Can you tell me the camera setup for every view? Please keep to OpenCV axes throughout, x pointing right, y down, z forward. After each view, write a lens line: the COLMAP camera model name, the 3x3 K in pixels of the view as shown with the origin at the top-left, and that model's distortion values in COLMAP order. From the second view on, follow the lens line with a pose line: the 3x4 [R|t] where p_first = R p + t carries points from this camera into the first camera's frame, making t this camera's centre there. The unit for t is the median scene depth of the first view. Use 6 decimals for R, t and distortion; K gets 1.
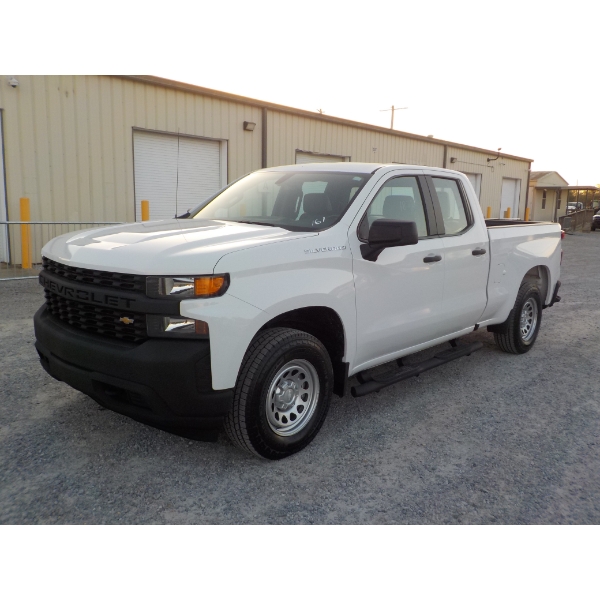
lens RADIAL K [[613.2, 0, 304.9], [0, 613.2, 300.2], [0, 0, 1]] dist [0.104984, 0.000000]
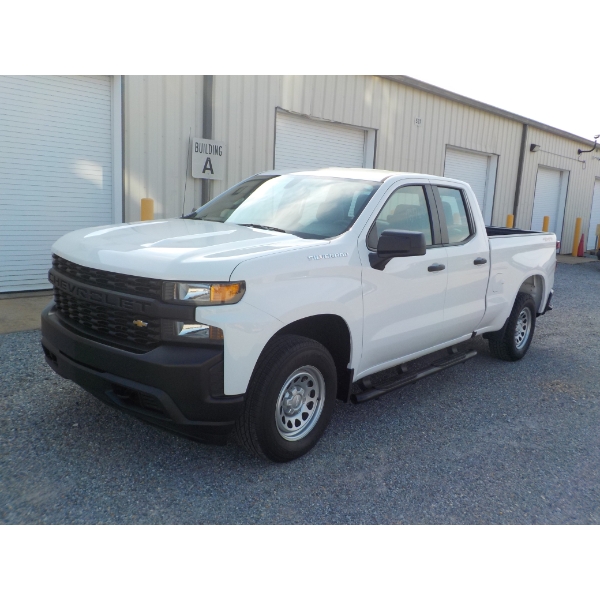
lens RADIAL K [[613.2, 0, 306.0], [0, 613.2, 300.3], [0, 0, 1]] dist [0.104984, 0.000000]
pose [[0.999097, 0.033166, 0.026544, -0.038380], [-0.033481, 0.999373, 0.011505, -0.021392], [-0.026146, -0.012384, 0.999581, -0.011801]]
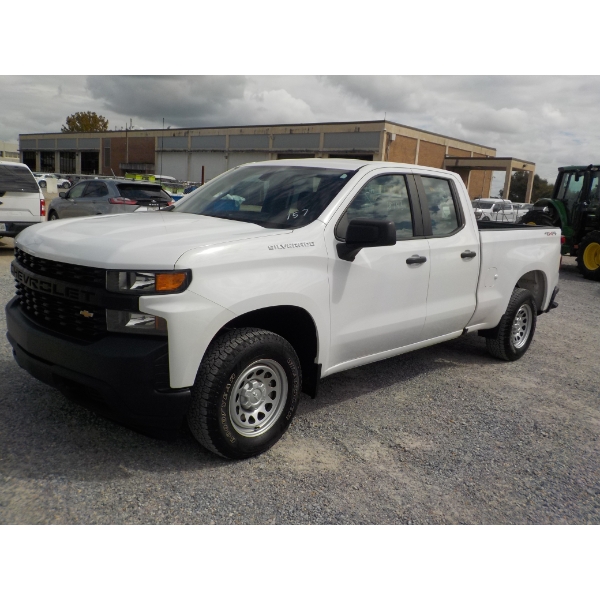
lens RADIAL K [[613.2, 0, 303.2], [0, 613.2, 303.2], [0, 0, 1]] dist [0.104984, 0.000000]
pose [[0.999088, 0.033378, -0.026617, 0.065332], [-0.033059, 0.999377, 0.012353, -0.006479], [0.027012, -0.011462, 0.999569, 0.023071]]
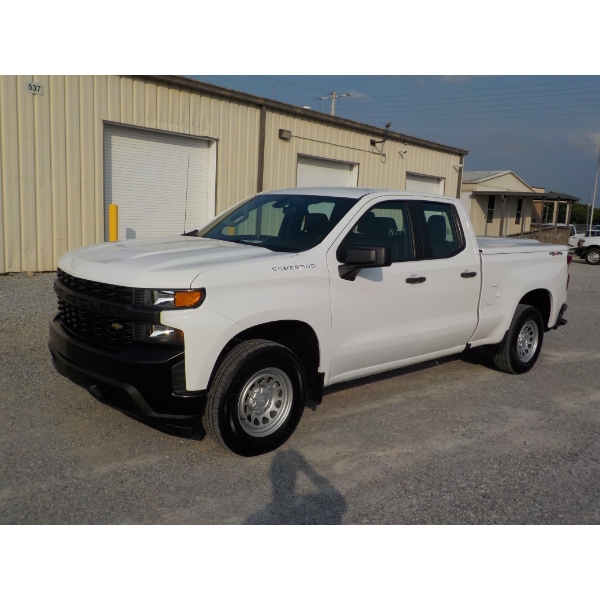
lens RADIAL K [[613.2, 0, 301.6], [0, 613.2, 305.7], [0, 0, 1]] dist [0.104984, 0.000000]
pose [[0.995685, 0.037520, -0.084878, 0.119777], [-0.038333, 0.999233, -0.007964, -0.007649], [0.084515, 0.011183, 0.996359, -0.086423]]
